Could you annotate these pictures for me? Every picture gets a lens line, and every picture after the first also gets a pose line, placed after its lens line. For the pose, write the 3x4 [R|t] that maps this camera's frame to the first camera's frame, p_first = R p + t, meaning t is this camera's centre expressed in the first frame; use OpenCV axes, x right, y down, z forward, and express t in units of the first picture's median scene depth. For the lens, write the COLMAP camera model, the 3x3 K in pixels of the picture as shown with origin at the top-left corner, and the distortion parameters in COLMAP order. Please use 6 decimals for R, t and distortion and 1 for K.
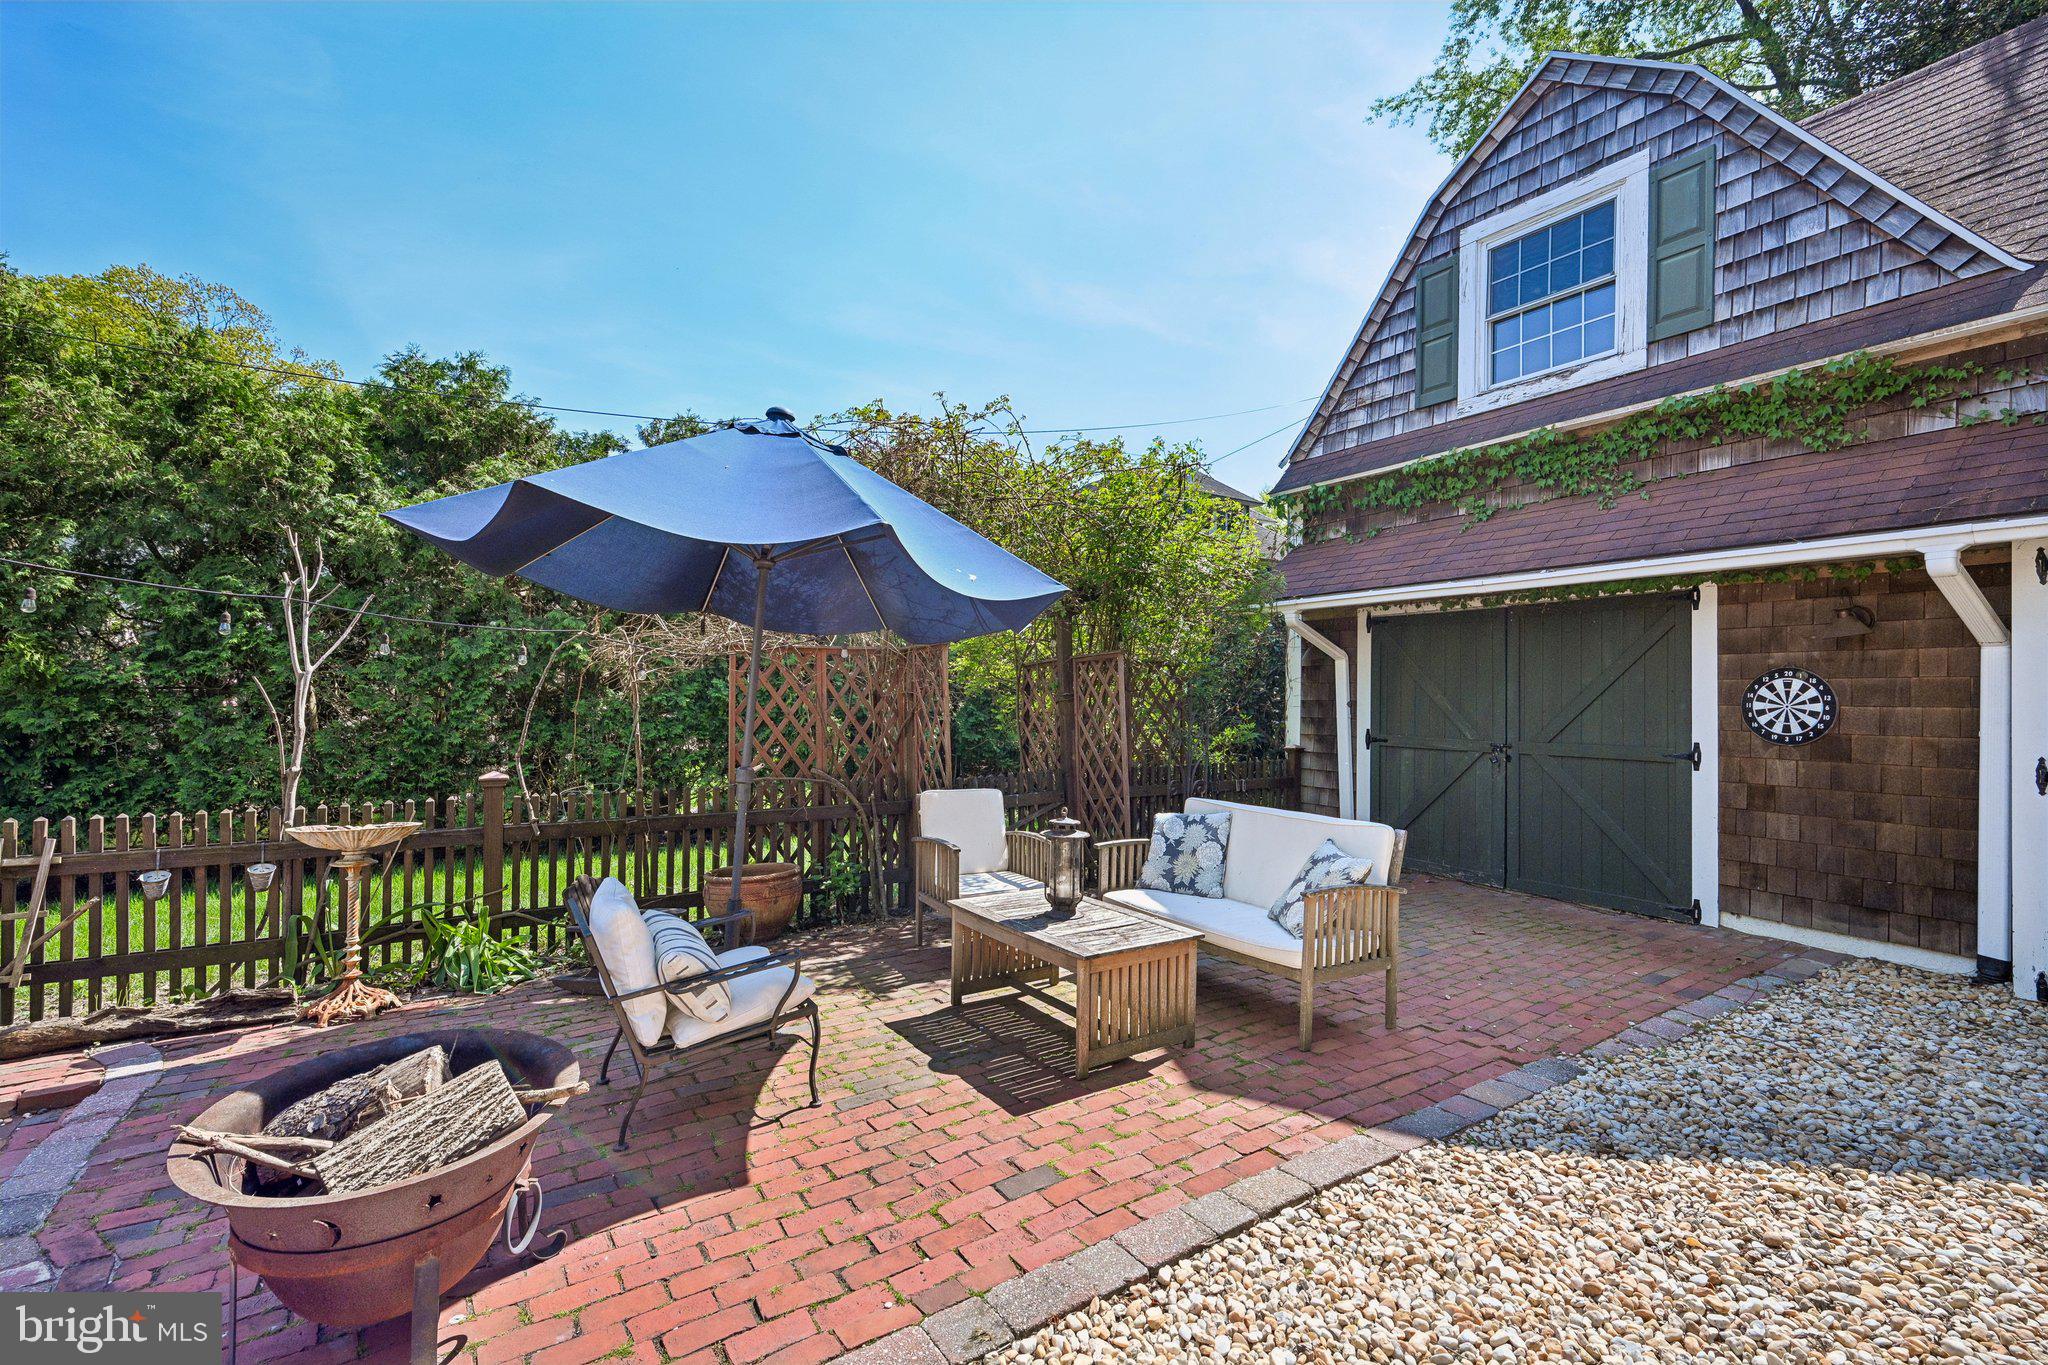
lens RADIAL K [[894.2, 0, 1027.4], [0, 894.2, 676.4], [0, 0, 1]] dist [0.004642, -0.001300]
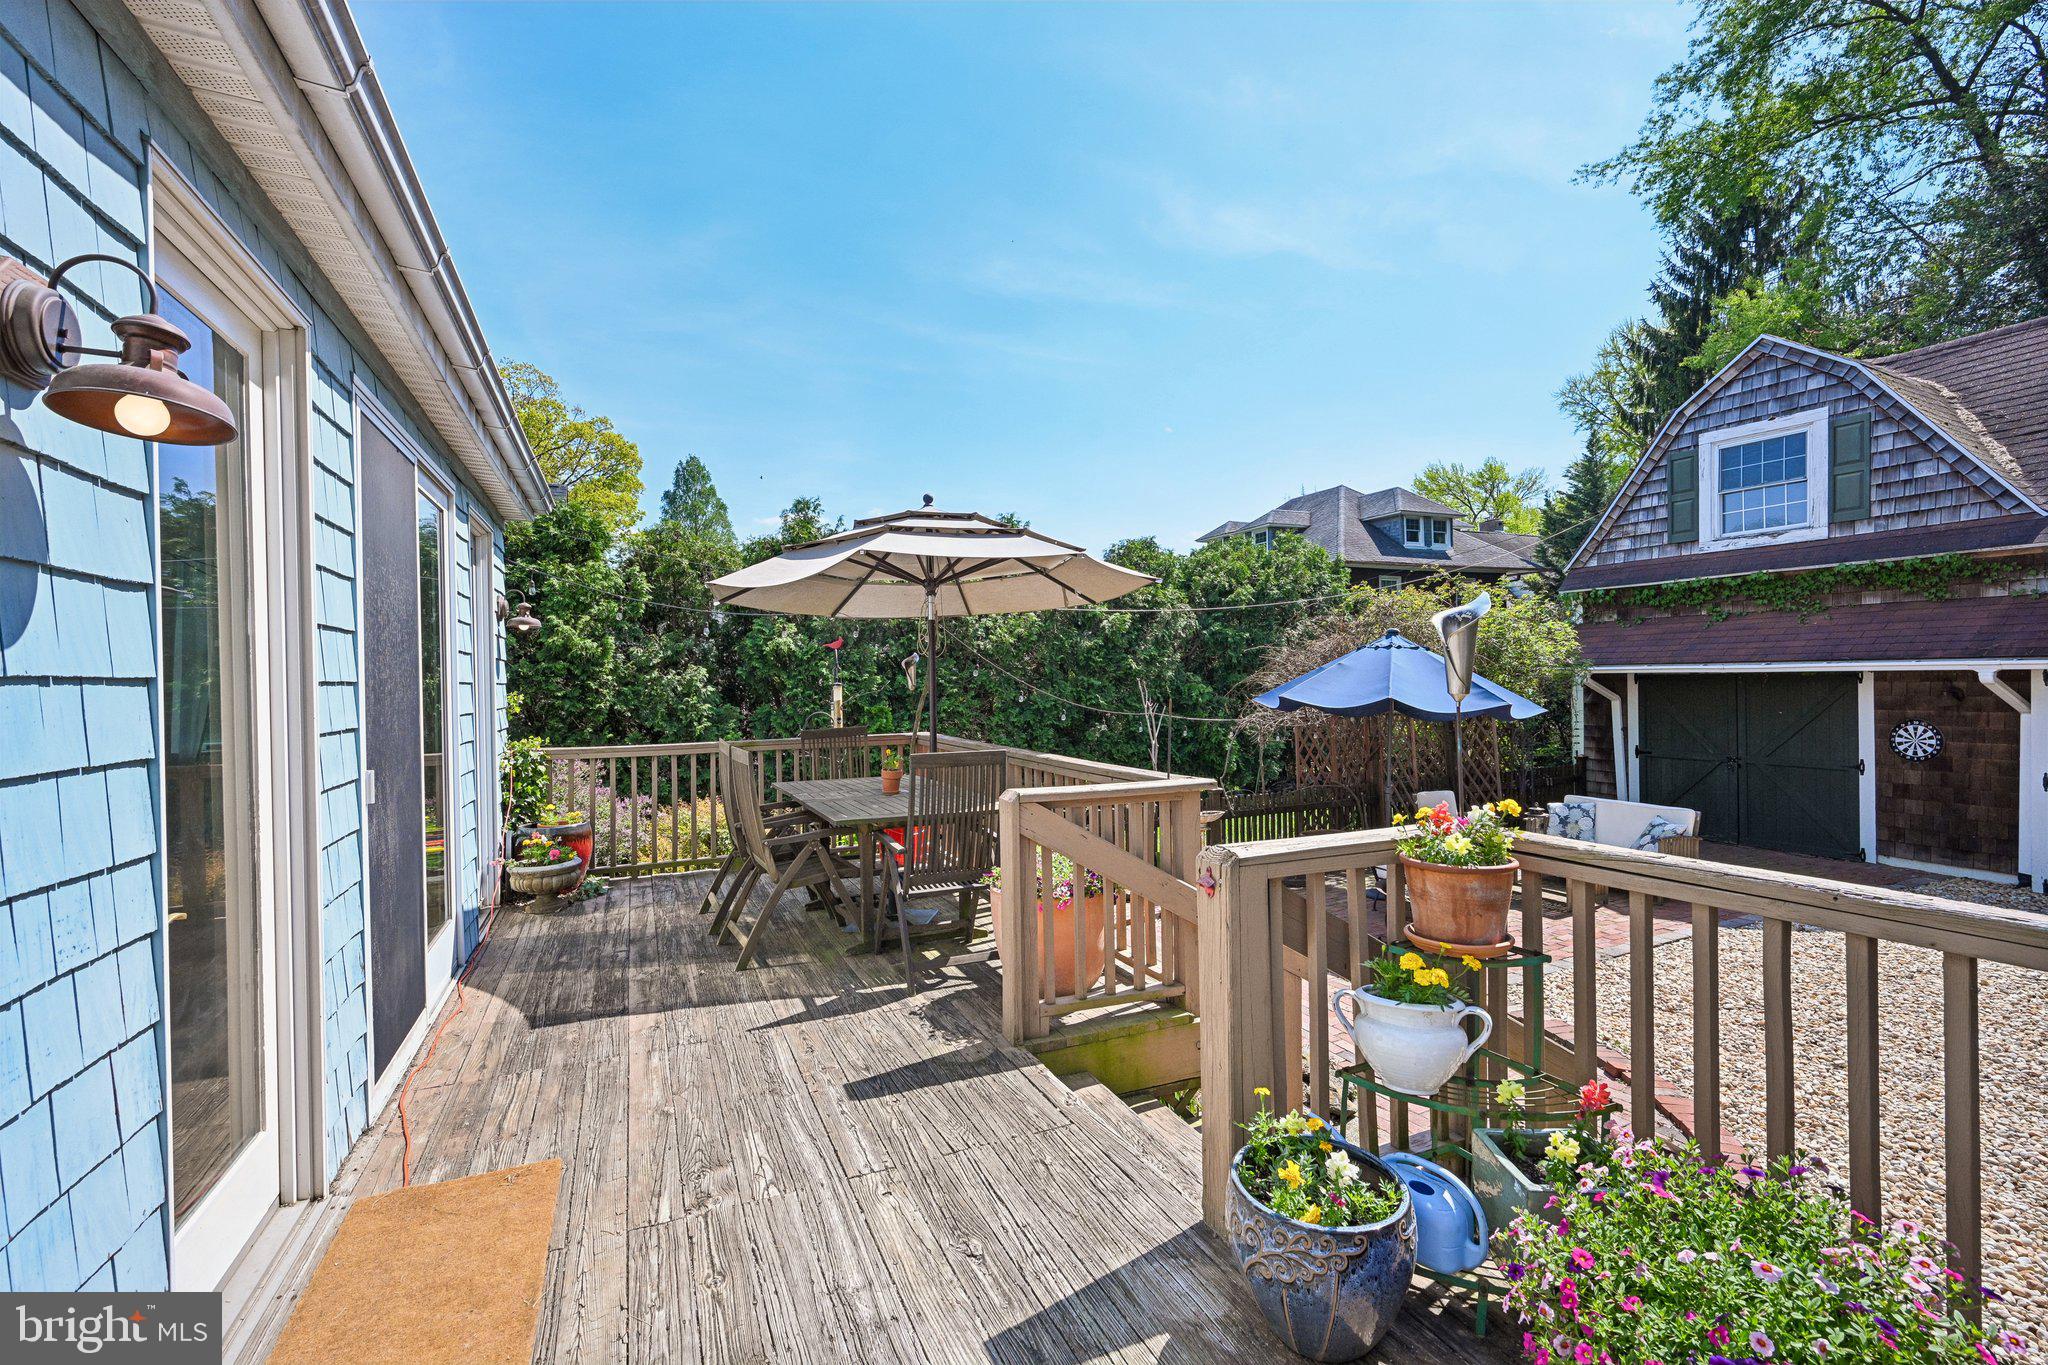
lens RADIAL K [[894.2, 0, 1022.8], [0, 894.2, 676.9], [0, 0, 1]] dist [0.004642, -0.001300]
pose [[0.987266, -0.030251, -0.156173, -0.558038], [0.034392, 0.999123, 0.023886, -0.173909], [0.155314, -0.028953, 0.987441, -0.922304]]
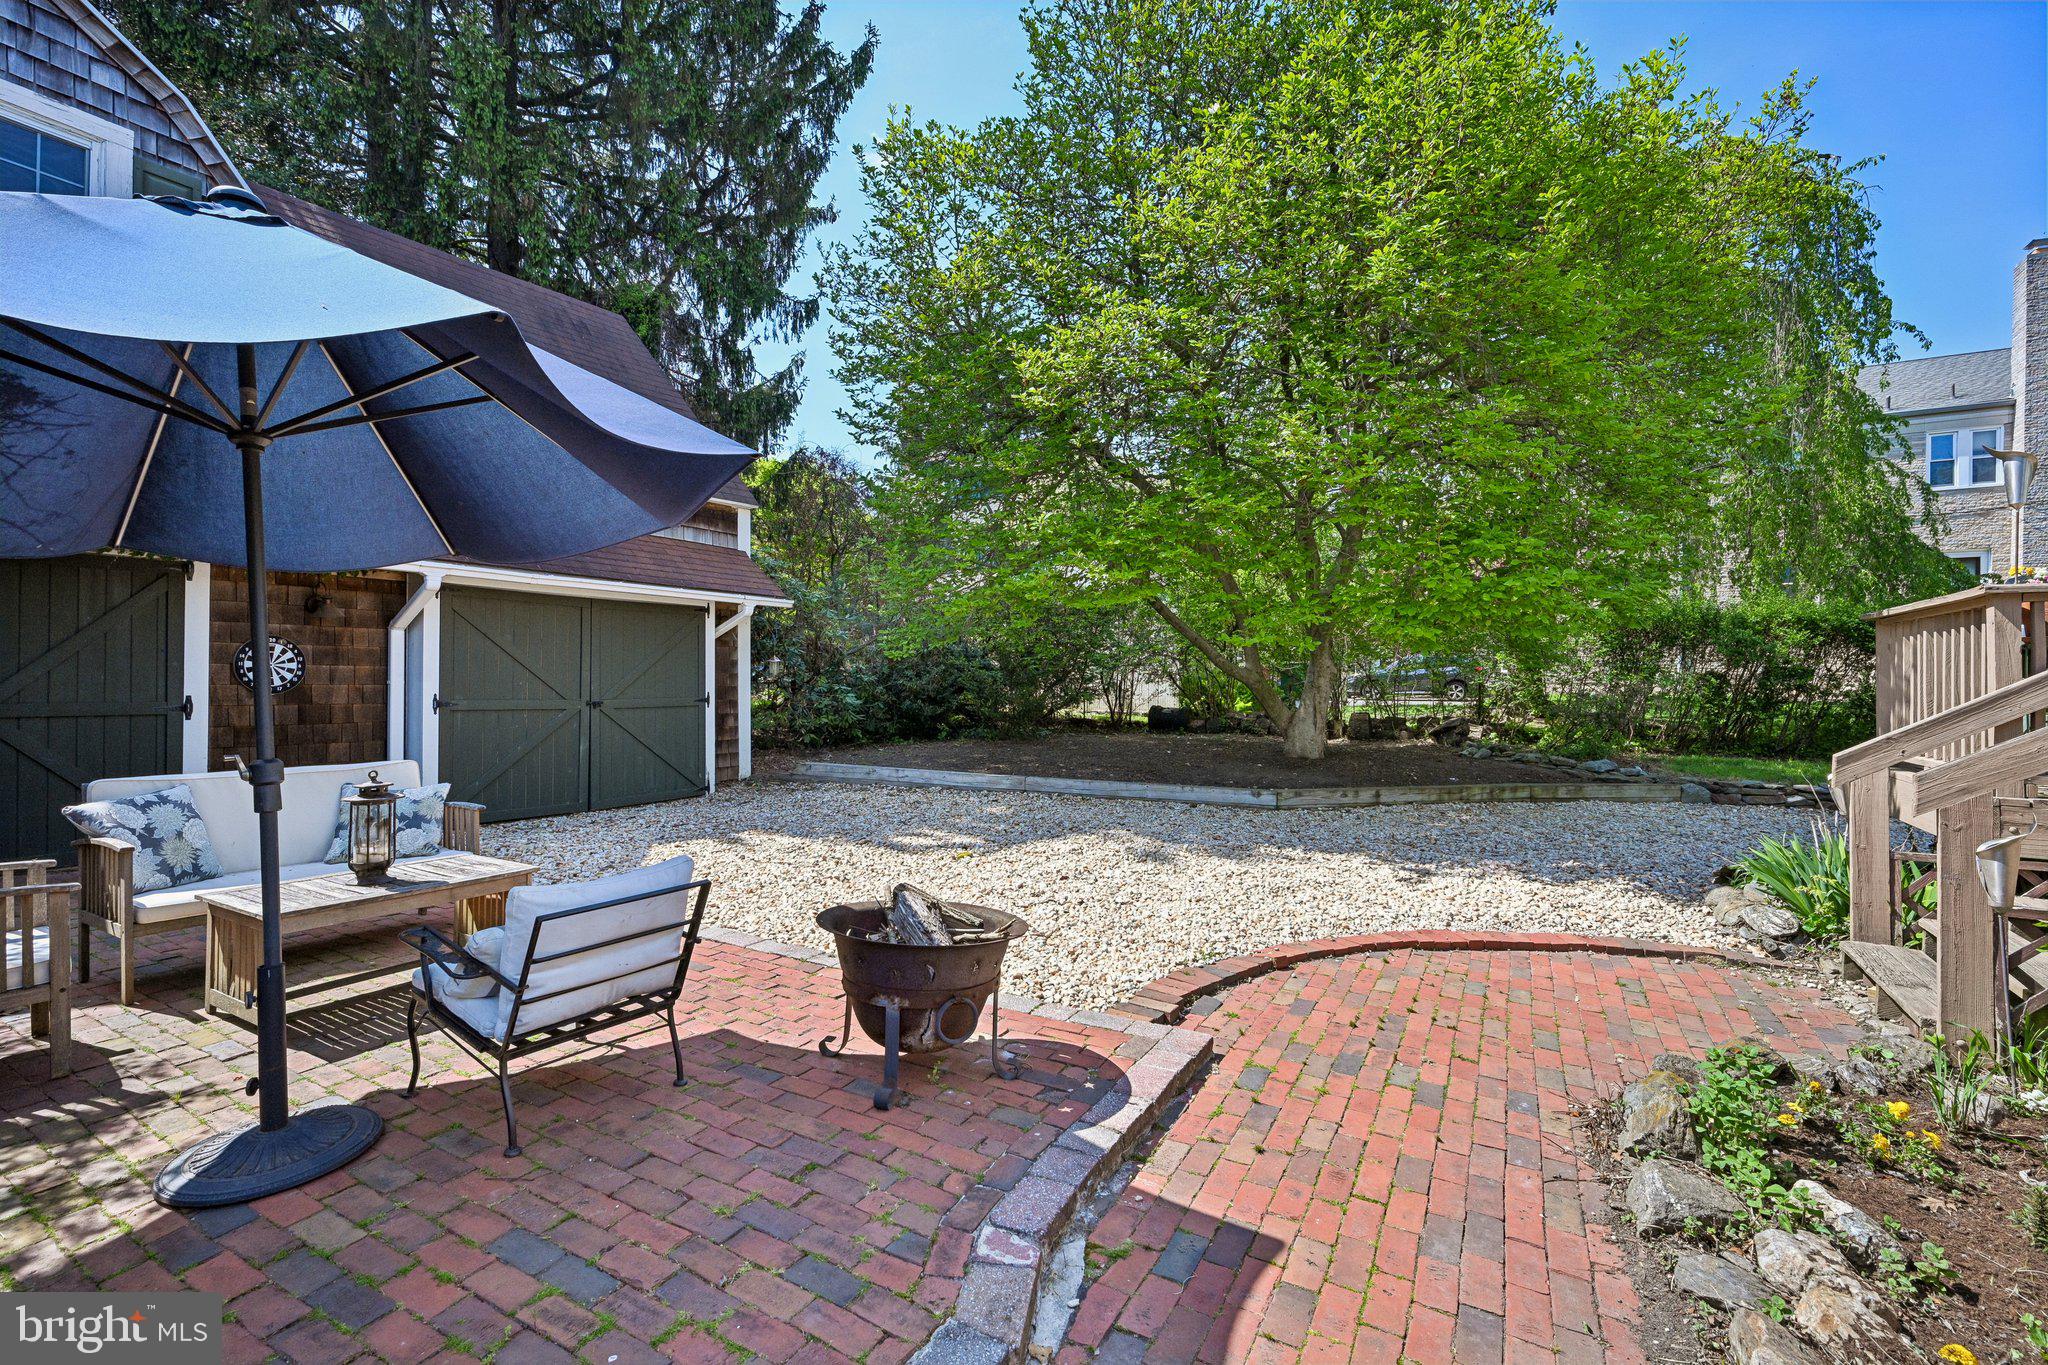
lens RADIAL K [[894.2, 0, 1021.1], [0, 894.2, 681.5], [0, 0, 1]] dist [0.004642, -0.001300]
pose [[-0.437212, -0.014245, 0.899246, -0.715895], [-0.035298, 0.999376, -0.001331, 0.018225], [-0.898666, -0.032324, -0.437442, 0.508027]]
